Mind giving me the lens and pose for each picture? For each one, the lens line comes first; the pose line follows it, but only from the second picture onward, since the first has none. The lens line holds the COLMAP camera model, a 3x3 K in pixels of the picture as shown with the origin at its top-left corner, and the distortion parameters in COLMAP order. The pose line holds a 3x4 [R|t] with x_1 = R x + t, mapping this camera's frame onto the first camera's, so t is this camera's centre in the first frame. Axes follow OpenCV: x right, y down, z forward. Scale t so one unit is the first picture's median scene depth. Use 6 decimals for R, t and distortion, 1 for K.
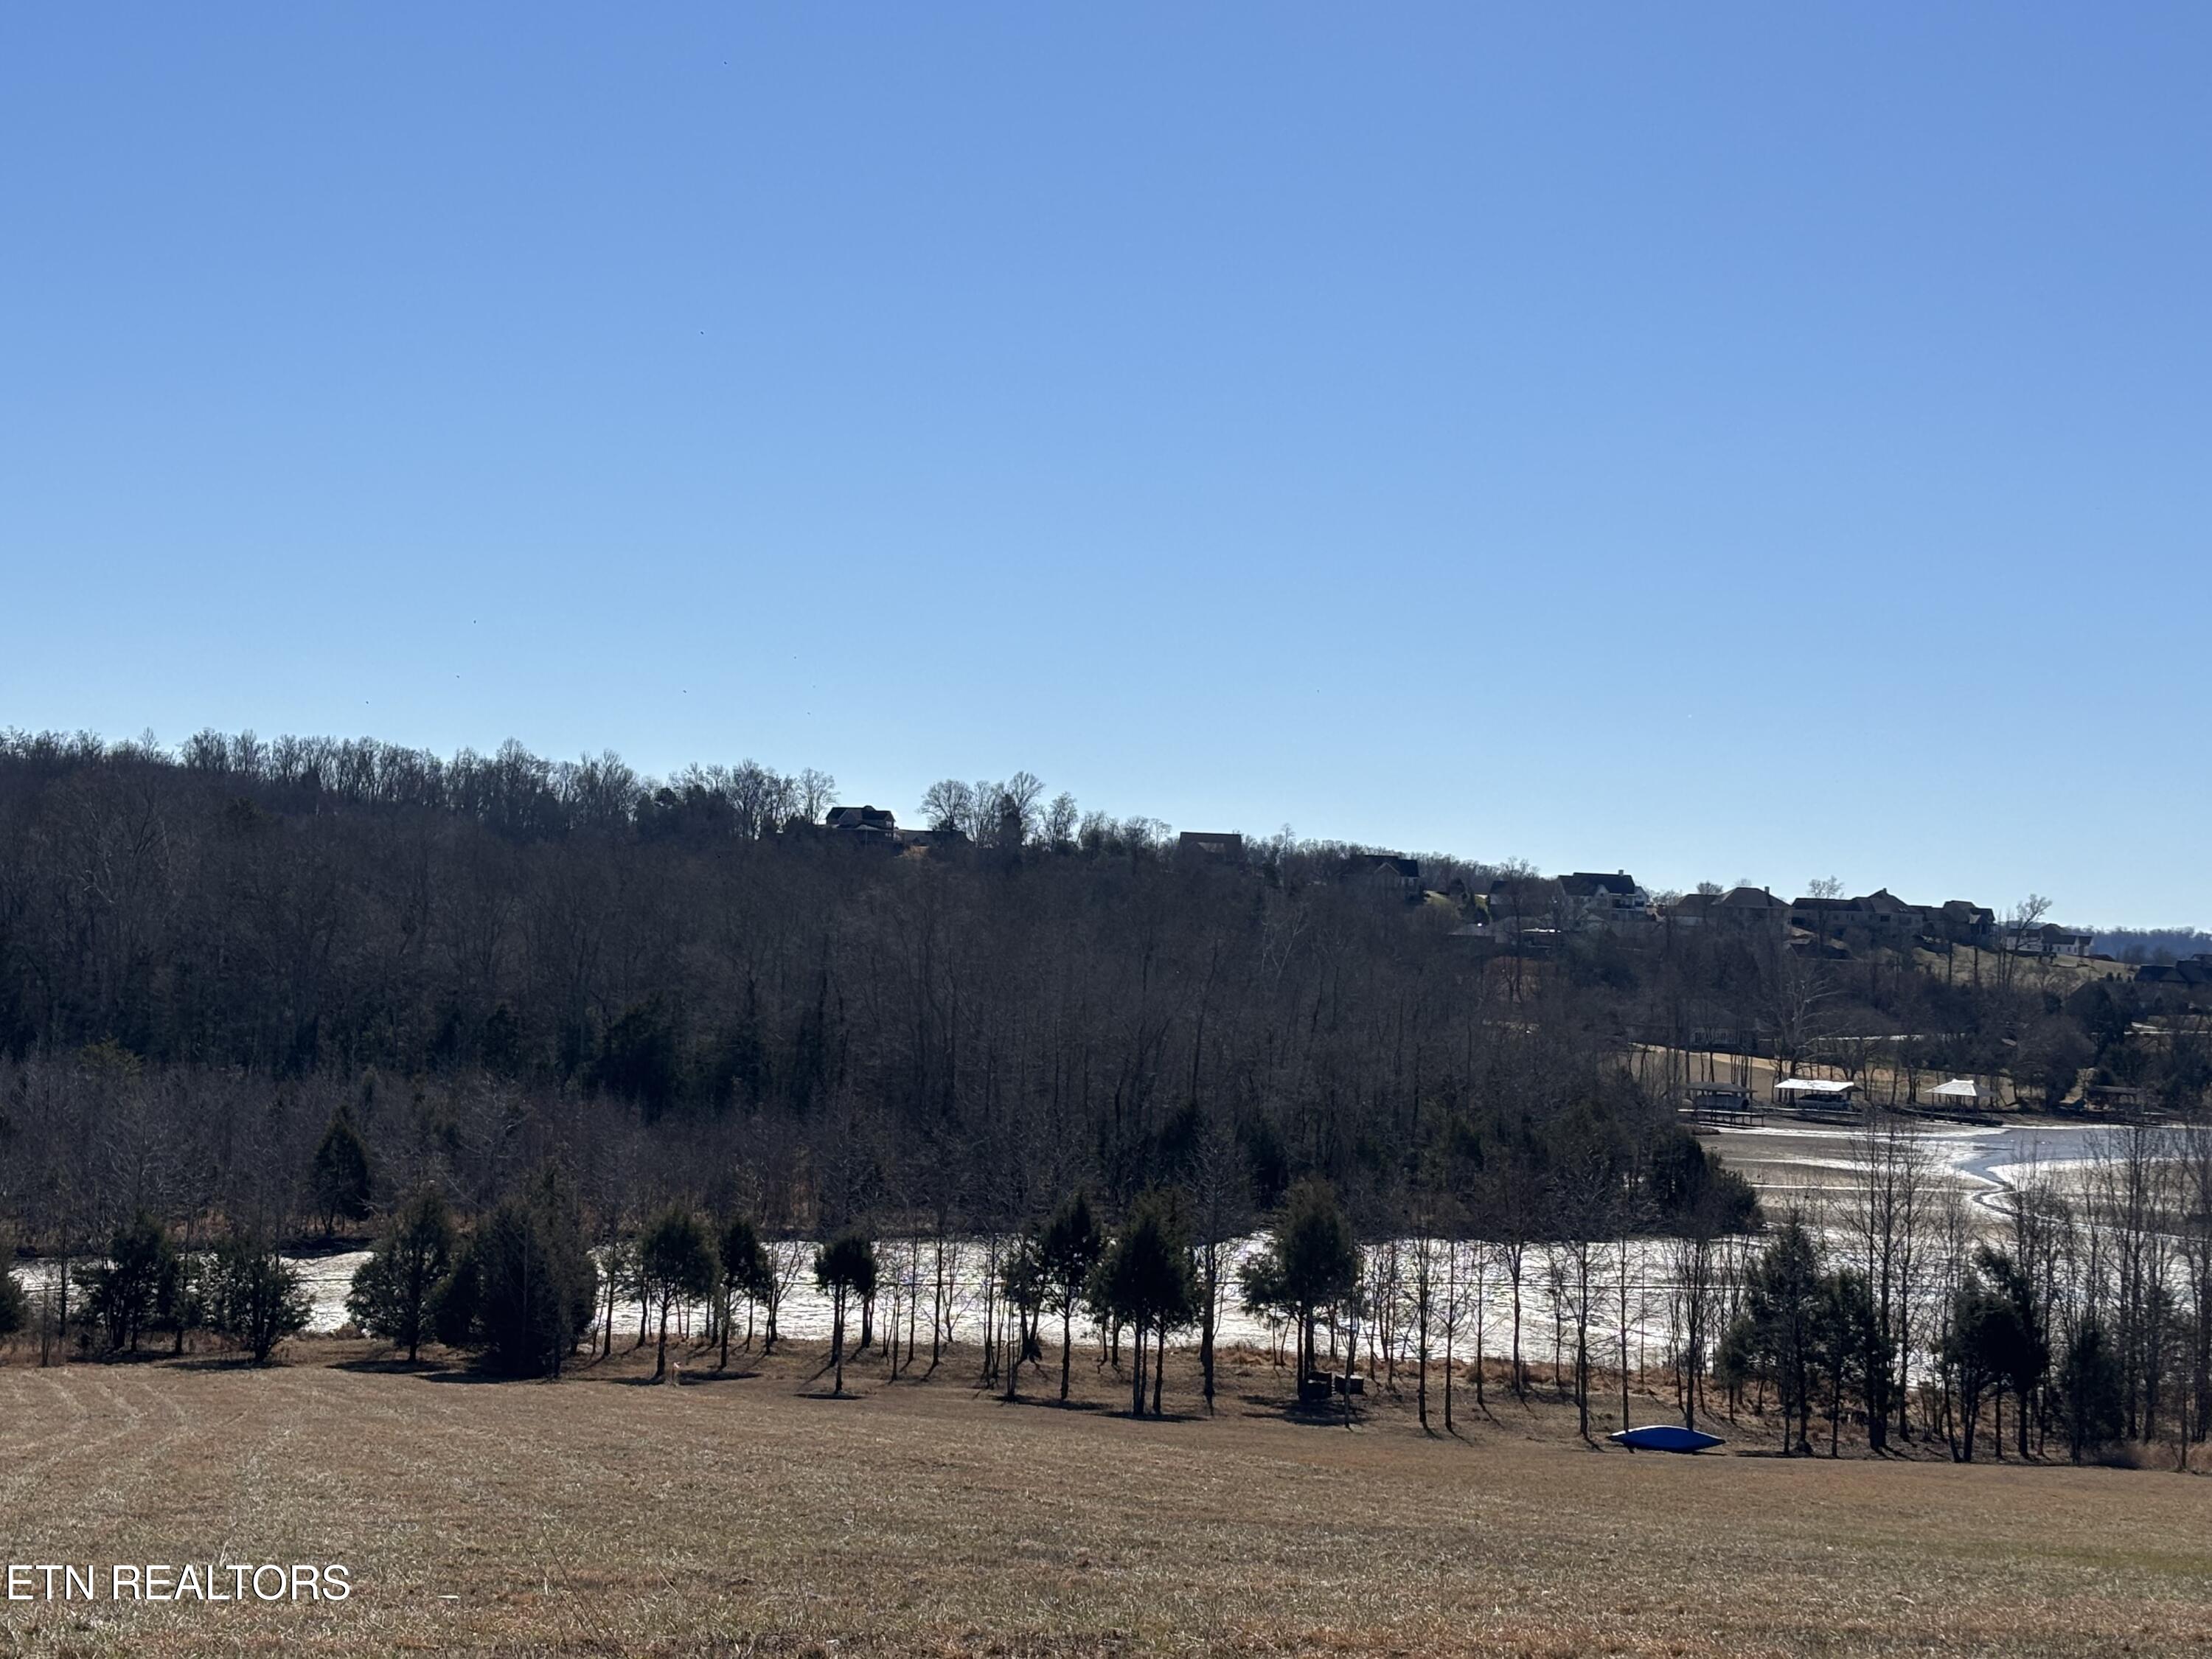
lens RADIAL K [[3709.3, 0, 1096.9], [0, 3709.3, 811.6], [0, 0, 1]] dist [0.093139, 0.000000]
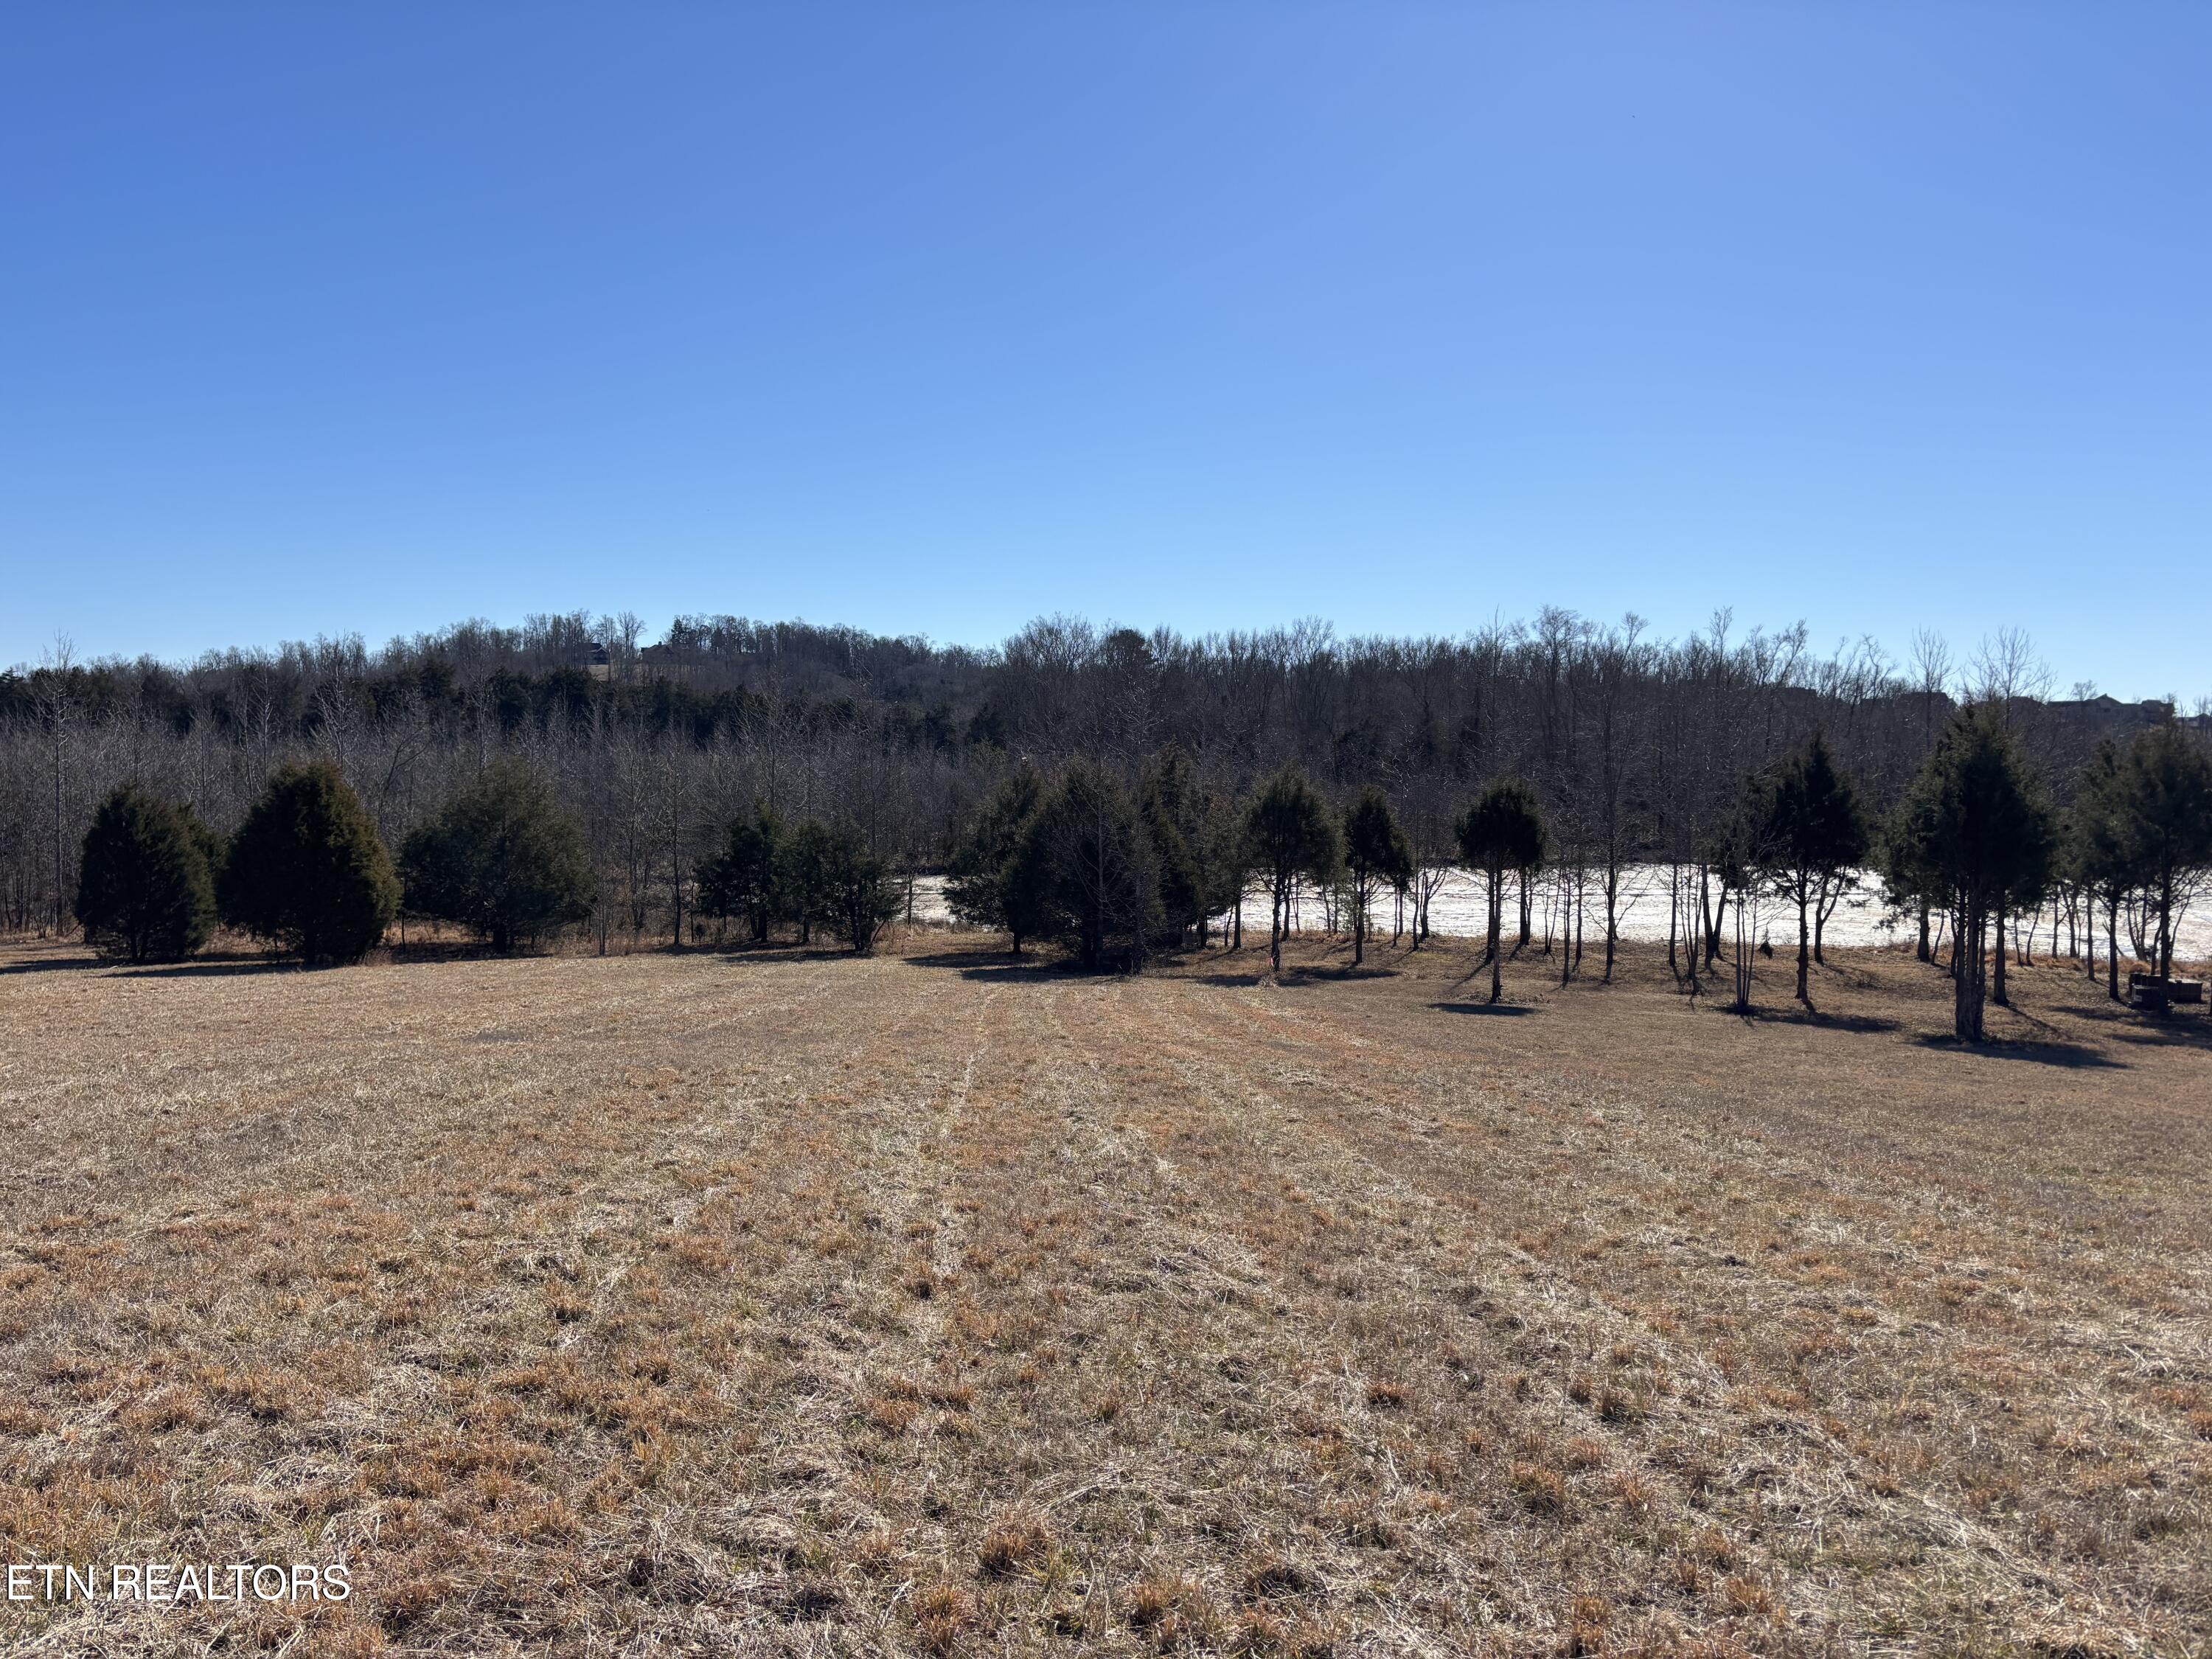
lens RADIAL K [[1644.1, 0, 1108.0], [0, 1644.1, 834.2], [0, 0, 1]] dist [0.048132, -0.057979]
pose [[0.955891, -0.017466, -0.293203, -0.042983], [0.038387, 0.997097, 0.065752, 0.090880], [0.291204, -0.074107, 0.953786, 0.614389]]
